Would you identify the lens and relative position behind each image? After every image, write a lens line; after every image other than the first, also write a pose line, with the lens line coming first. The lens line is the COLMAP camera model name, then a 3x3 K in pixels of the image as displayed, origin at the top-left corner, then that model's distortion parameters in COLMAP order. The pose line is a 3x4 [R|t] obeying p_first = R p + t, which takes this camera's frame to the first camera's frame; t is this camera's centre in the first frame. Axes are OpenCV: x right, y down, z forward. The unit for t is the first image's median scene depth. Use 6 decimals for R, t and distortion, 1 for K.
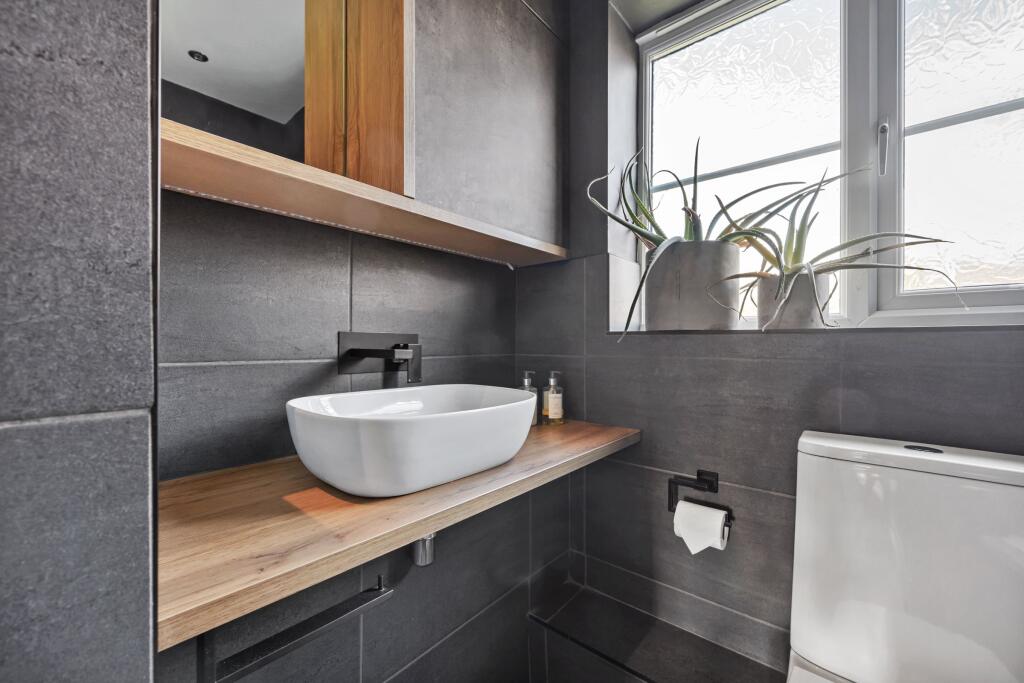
lens RADIAL K [[402.3, 0, 515.0], [0, 402.3, 343.5], [0, 0, 1]] dist [-0.000097, -0.000130]
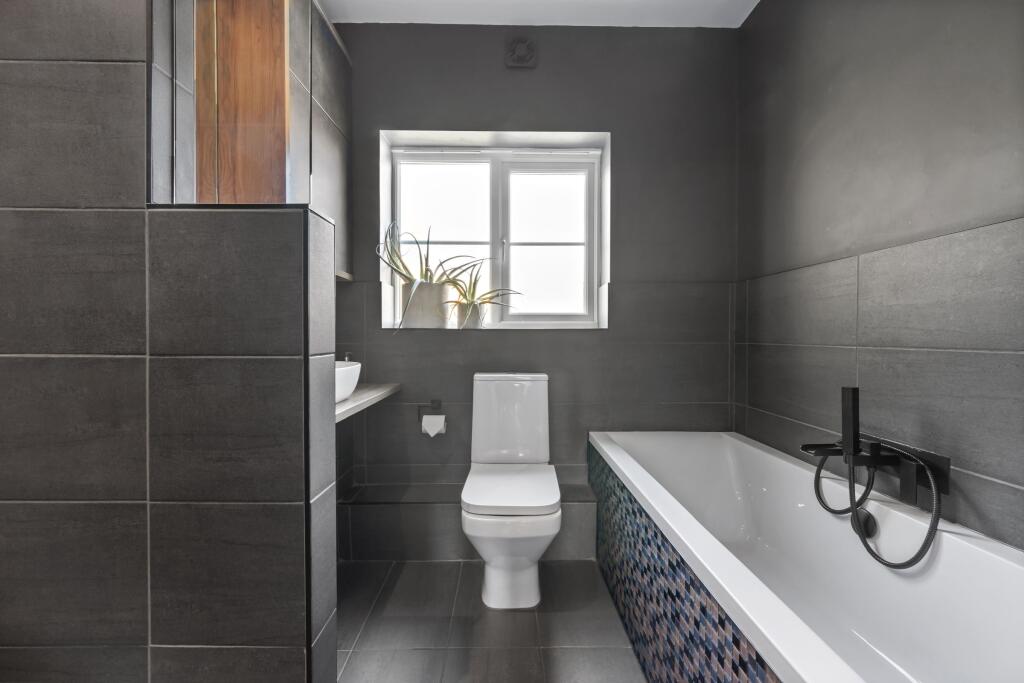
lens RADIAL K [[402.3, 0, 511.7], [0, 402.3, 338.0], [0, 0, 1]] dist [-0.000097, -0.000130]
pose [[0.744444, 0.000044, 0.667685, -0.545503], [-0.006635, 0.999951, 0.007332, -0.005545], [-0.667652, -0.009889, 0.744408, -0.695233]]
